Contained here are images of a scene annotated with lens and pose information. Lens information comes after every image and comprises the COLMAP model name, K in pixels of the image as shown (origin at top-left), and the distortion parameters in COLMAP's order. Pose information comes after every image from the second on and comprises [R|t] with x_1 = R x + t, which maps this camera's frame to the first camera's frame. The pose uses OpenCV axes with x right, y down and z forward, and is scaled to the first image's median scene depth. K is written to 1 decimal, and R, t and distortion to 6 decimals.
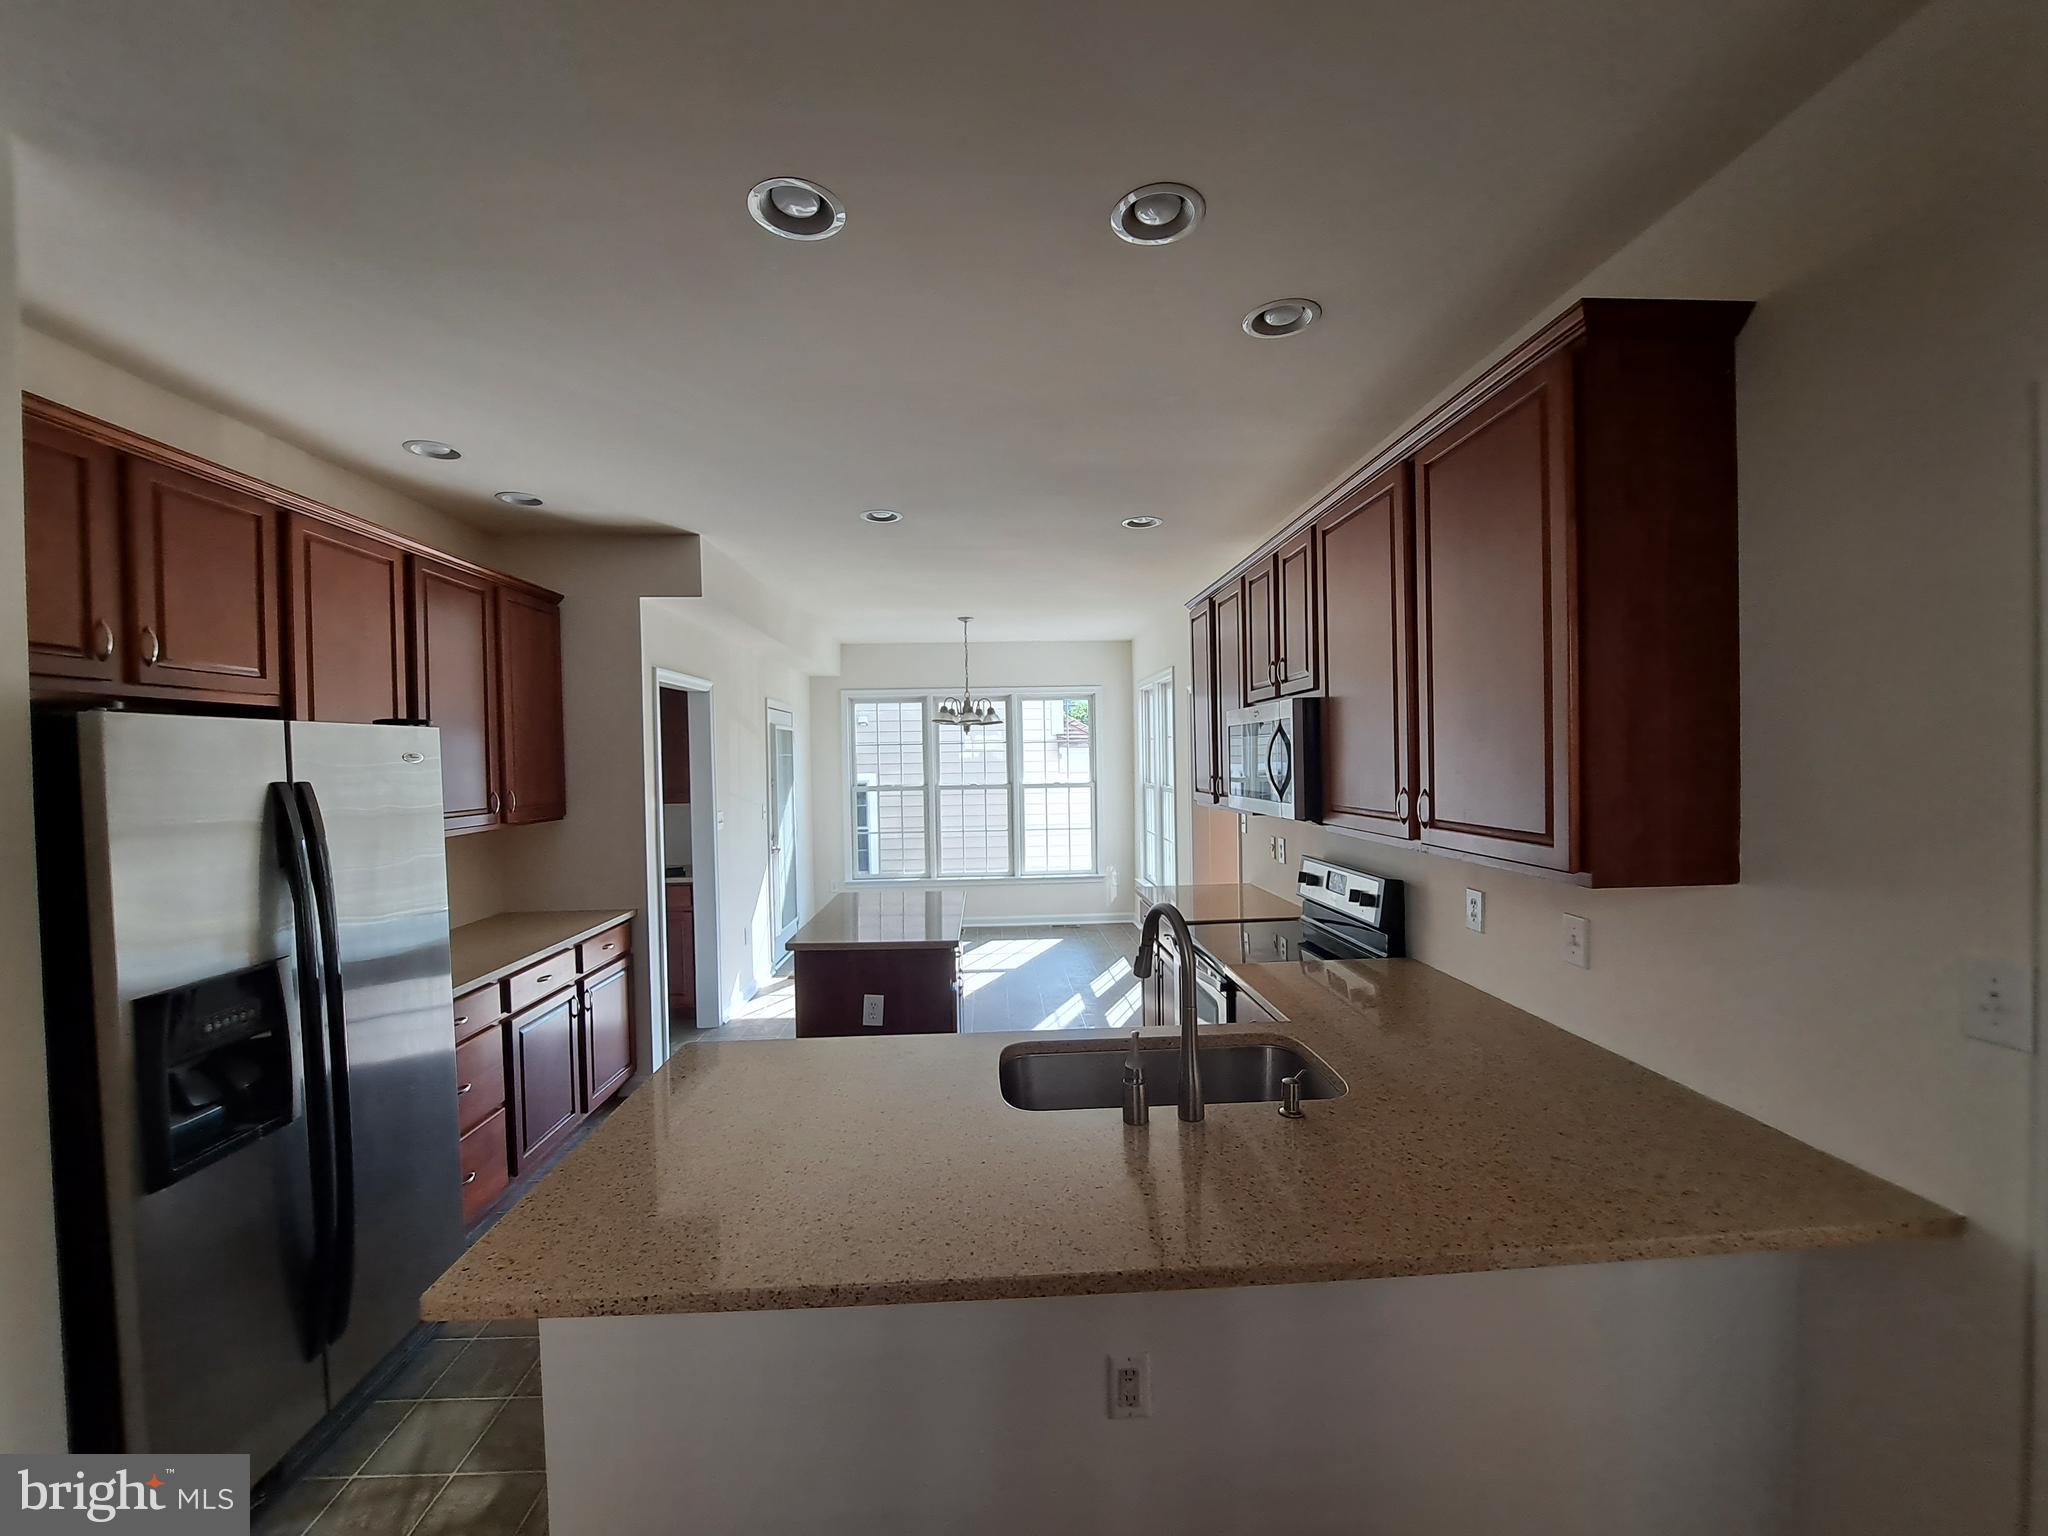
lens RADIAL K [[830.6, 0, 1020.8], [0, 830.6, 774.1], [0, 0, 1]] dist [-0.002786, -0.000595]
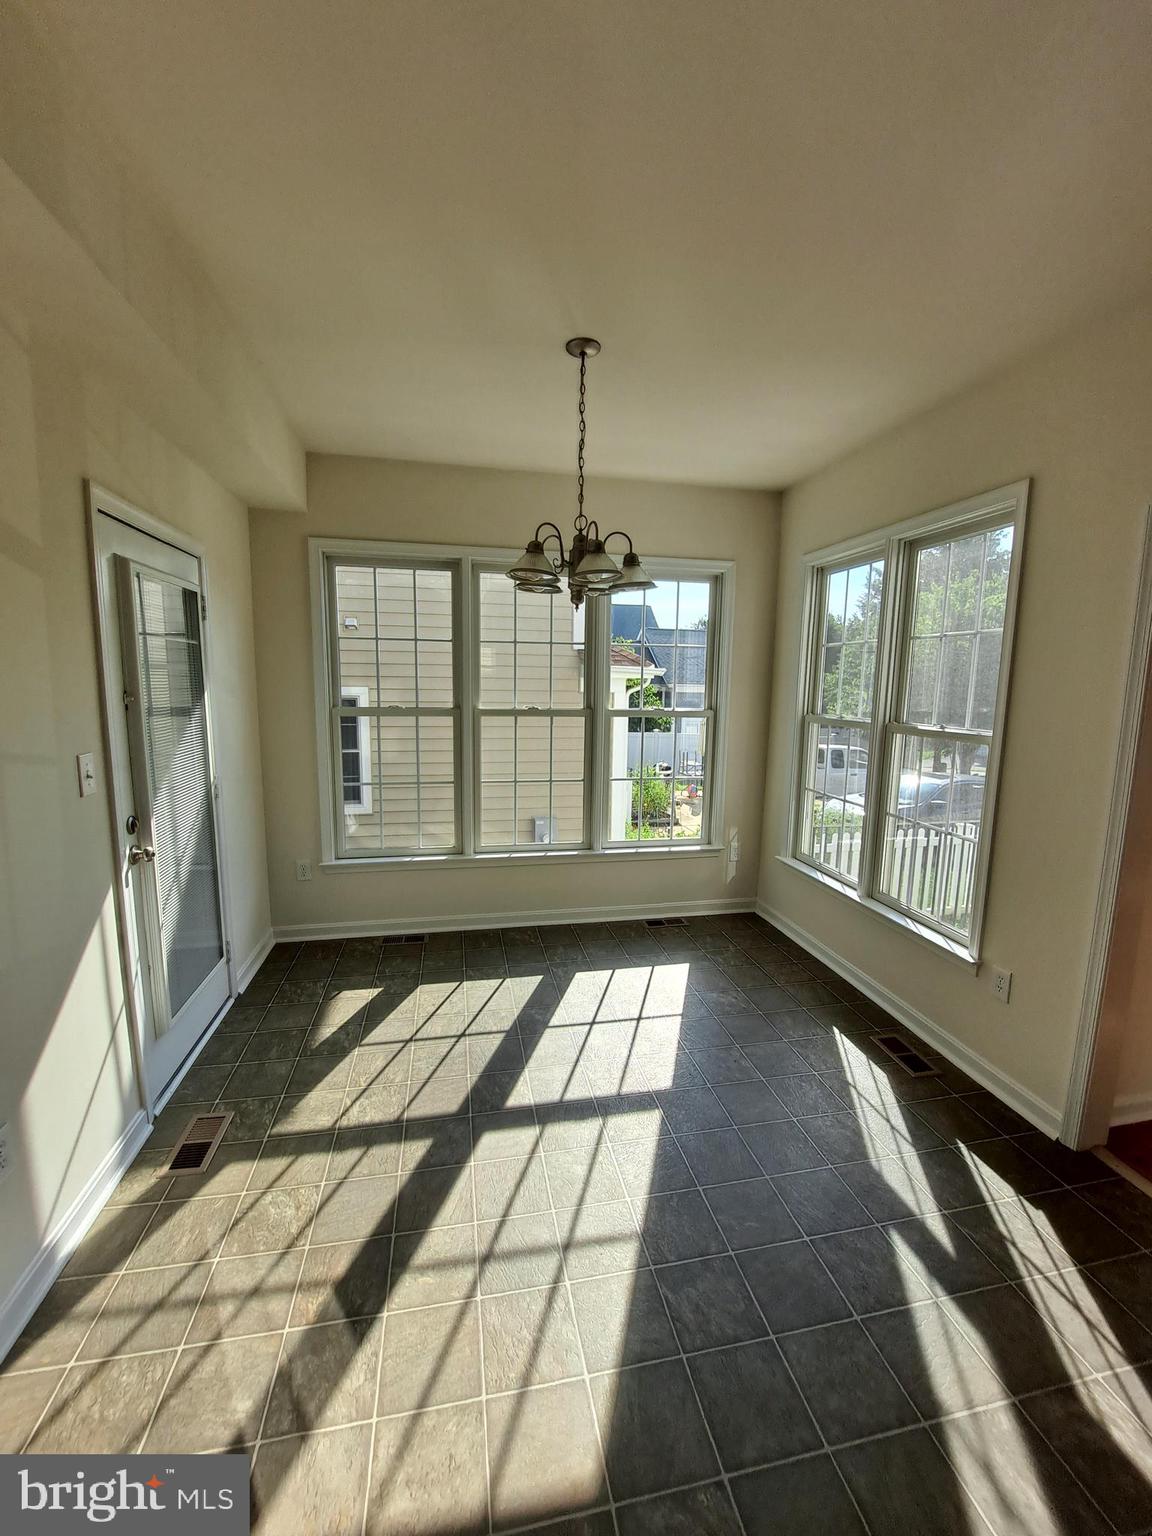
lens RADIAL K [[623.0, 0, 576.1], [0, 623.0, 763.3], [0, 0, 1]] dist [-0.002786, -0.000595]
pose [[0.987216, 0.012234, 0.158917, -0.099931], [-0.031203, 0.992591, 0.117428, -0.002832], [-0.156303, -0.120886, 0.980284, 0.526130]]
